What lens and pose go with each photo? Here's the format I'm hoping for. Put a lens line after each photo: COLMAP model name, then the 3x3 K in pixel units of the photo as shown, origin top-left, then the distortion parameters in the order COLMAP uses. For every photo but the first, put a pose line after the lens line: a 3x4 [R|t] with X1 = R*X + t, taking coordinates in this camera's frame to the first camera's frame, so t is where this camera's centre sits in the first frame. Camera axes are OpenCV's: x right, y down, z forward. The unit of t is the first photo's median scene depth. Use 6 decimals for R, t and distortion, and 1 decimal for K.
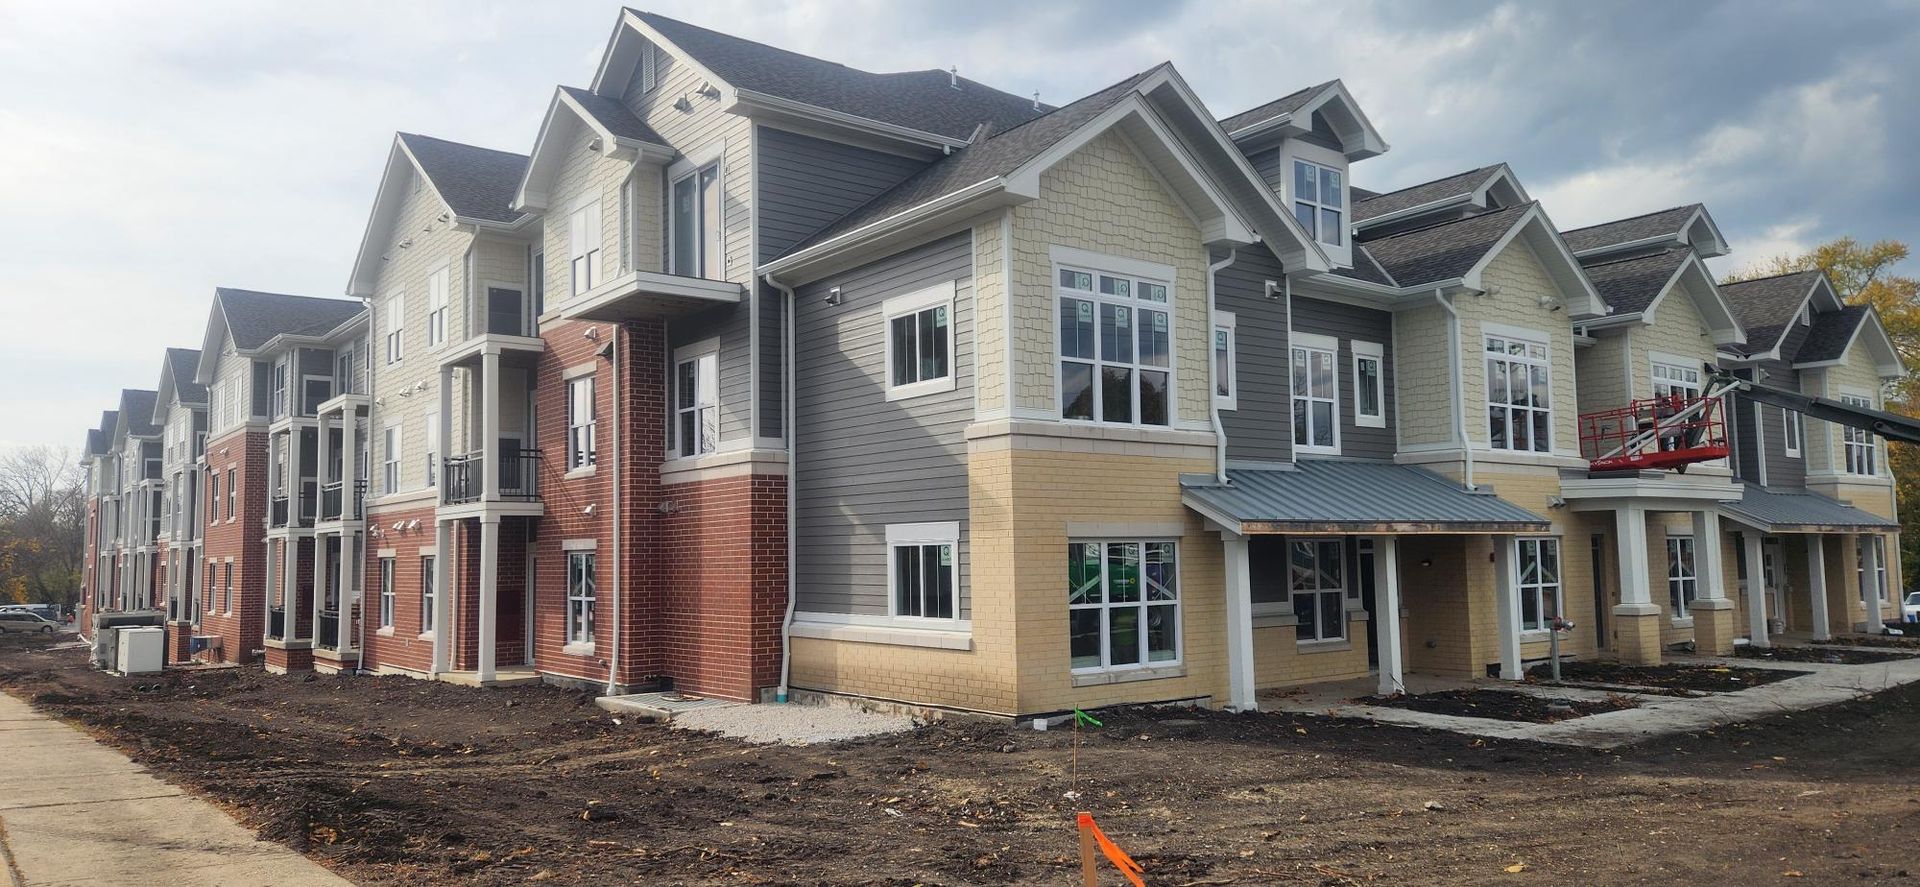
lens RADIAL K [[1267.9, 0, 935.6], [0, 1267.9, 433.9], [0, 0, 1]] dist [0.074272, -0.063202]
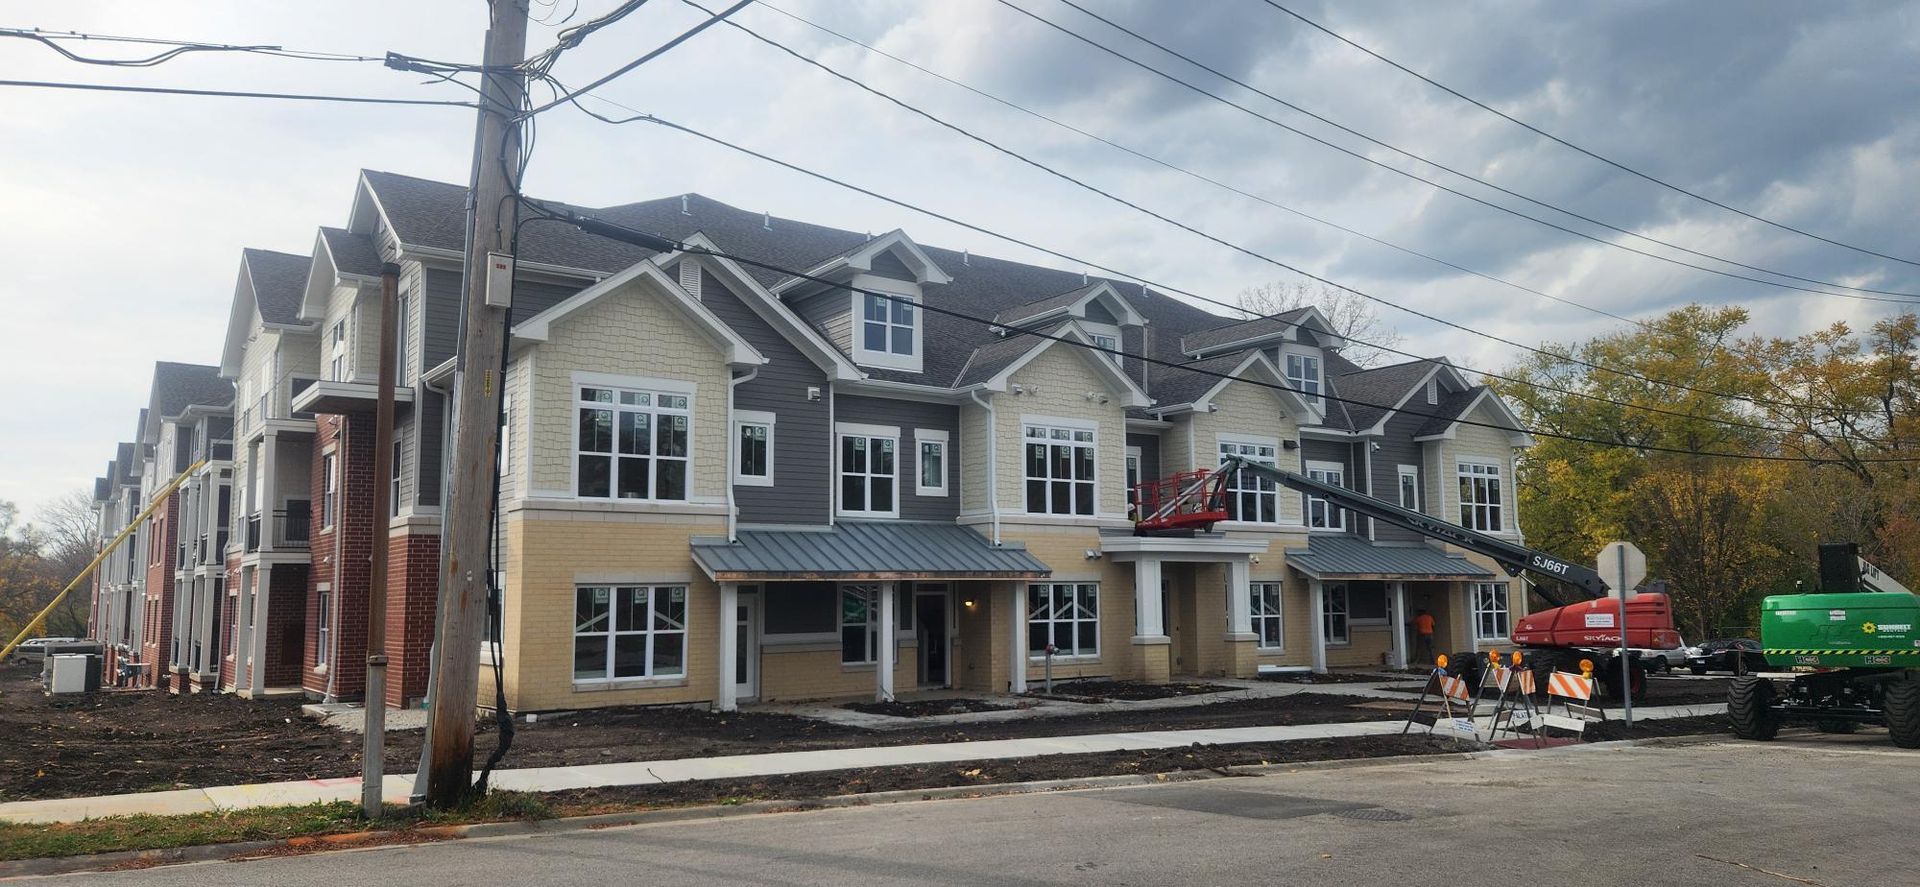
lens RADIAL K [[1268.5, 0, 979.0], [0, 1268.5, 447.6], [0, 0, 1]] dist [0.073166, -0.062236]
pose [[0.999637, 0.001849, -0.026865, 0.482843], [-0.002398, 0.999789, -0.020418, -0.032366], [0.026821, 0.020475, 0.999431, -0.314076]]
